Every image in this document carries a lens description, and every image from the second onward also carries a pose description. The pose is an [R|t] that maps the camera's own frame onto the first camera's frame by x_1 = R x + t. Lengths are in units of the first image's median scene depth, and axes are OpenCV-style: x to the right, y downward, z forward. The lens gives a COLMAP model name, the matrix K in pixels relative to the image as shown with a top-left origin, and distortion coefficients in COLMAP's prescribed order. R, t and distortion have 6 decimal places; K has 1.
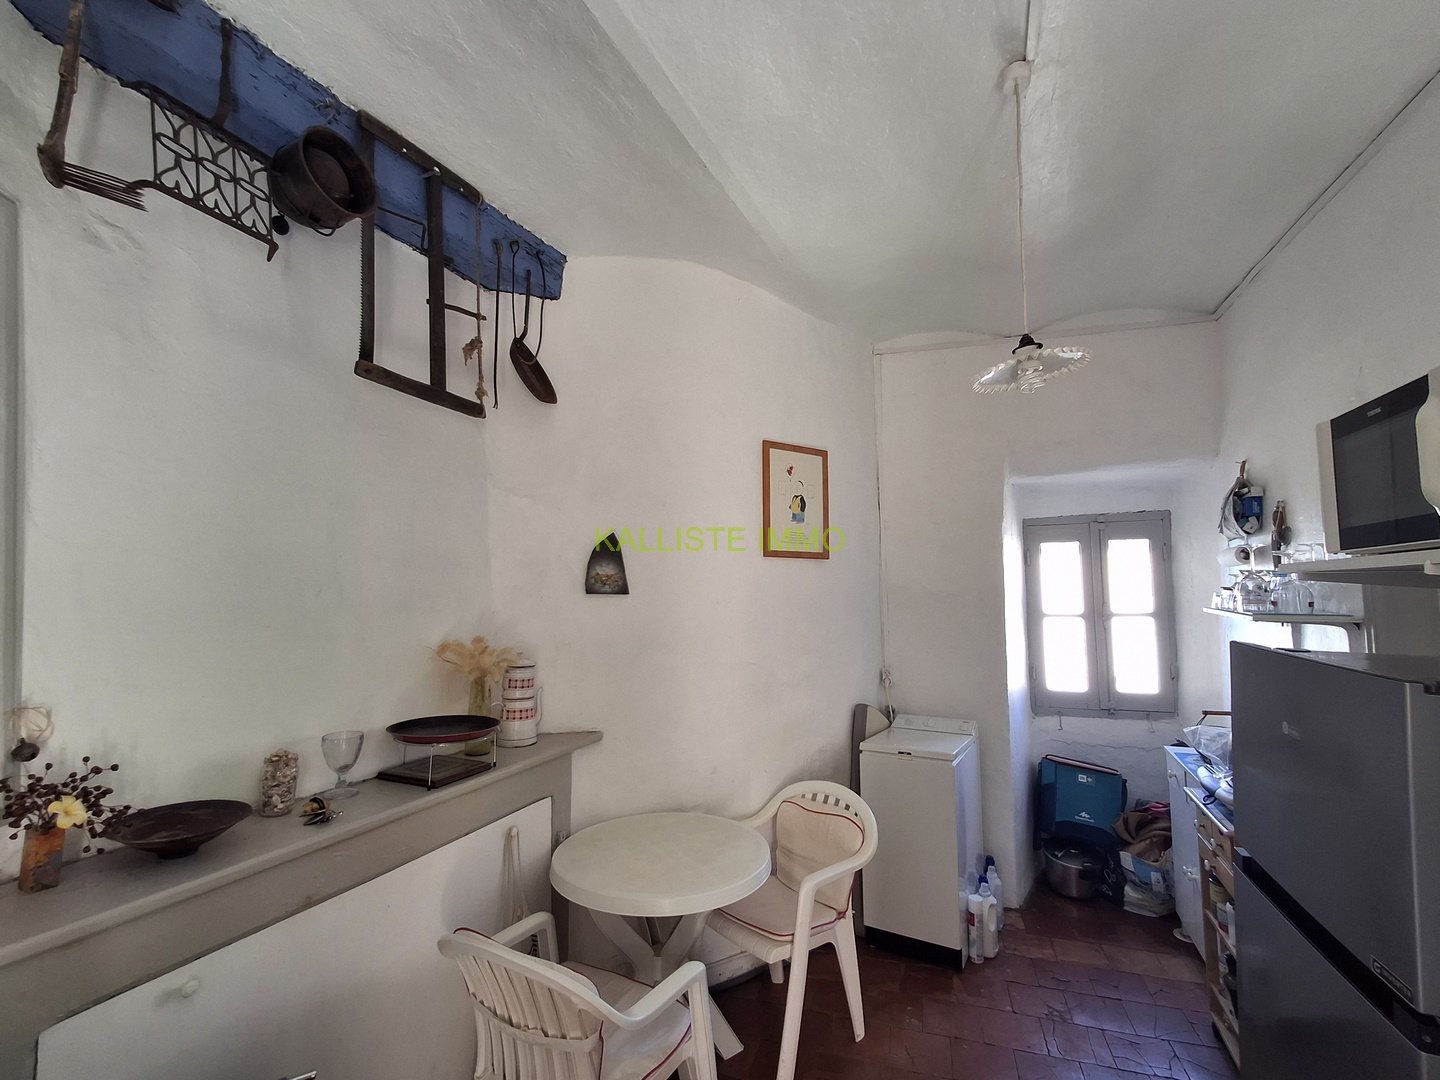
lens RADIAL K [[662.3, 0, 720.0], [0, 662.3, 540.0], [0, 0, 1]] dist [0.018327, -0.000266]
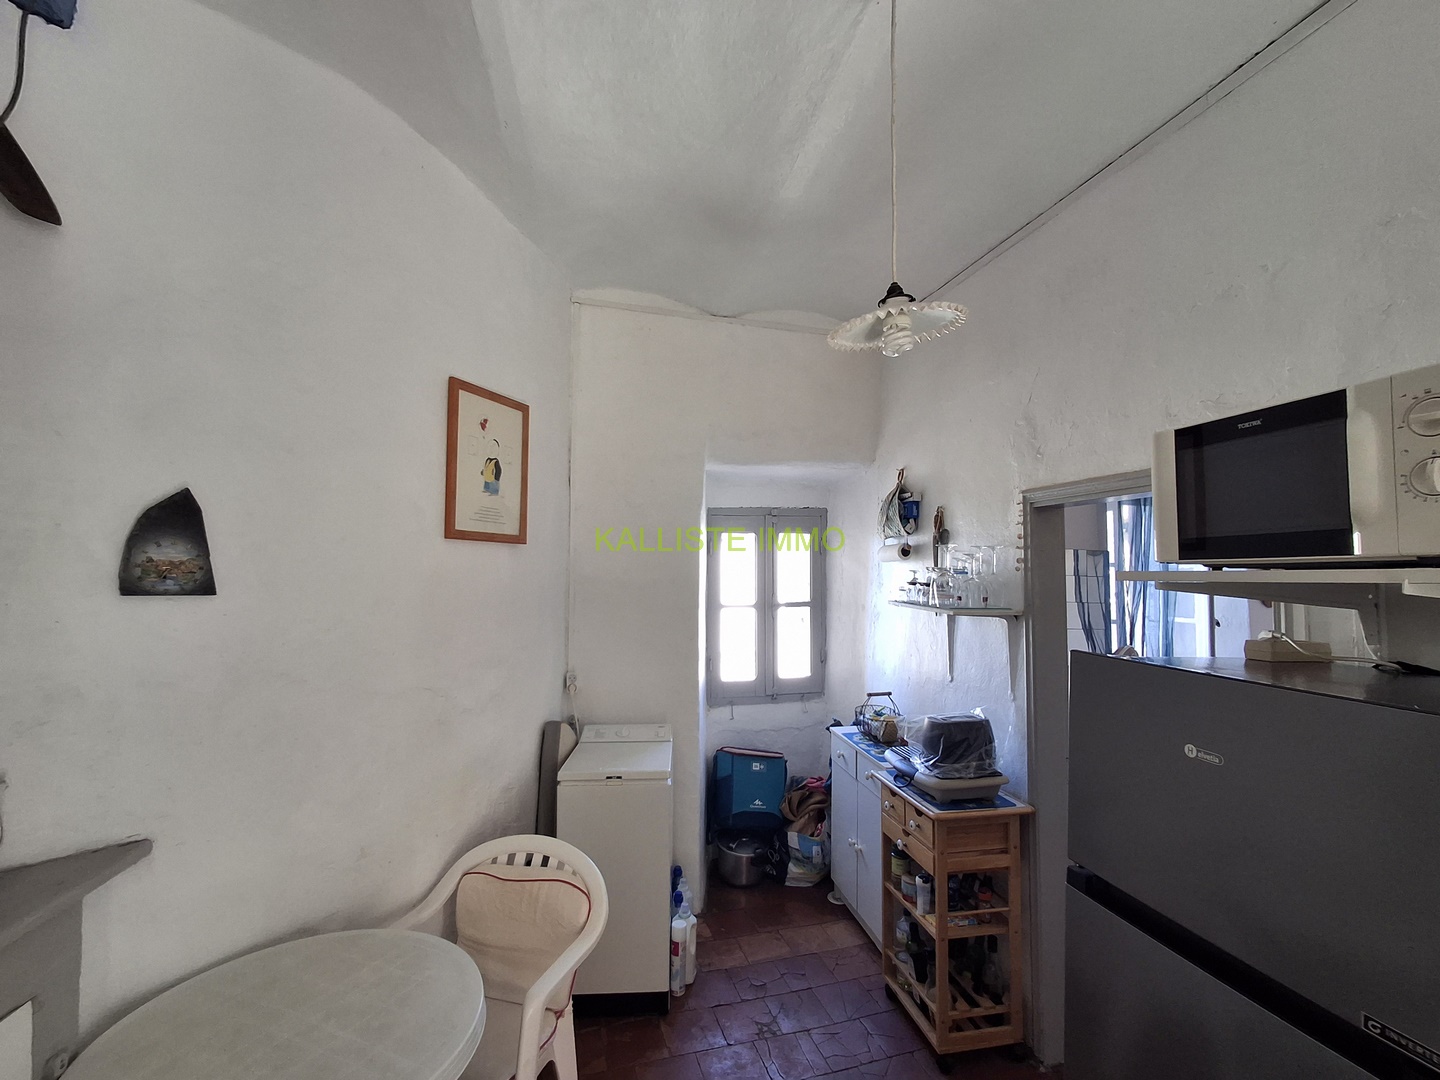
lens RADIAL K [[663.5, 0, 726.3], [0, 663.5, 537.3], [0, 0, 1]] dist [0.001032, -0.000281]
pose [[0.829801, 0.037029, 0.556829, -0.078676], [-0.049805, 0.998728, 0.007806, 0.003166], [-0.555832, -0.034211, 0.830591, 0.221915]]
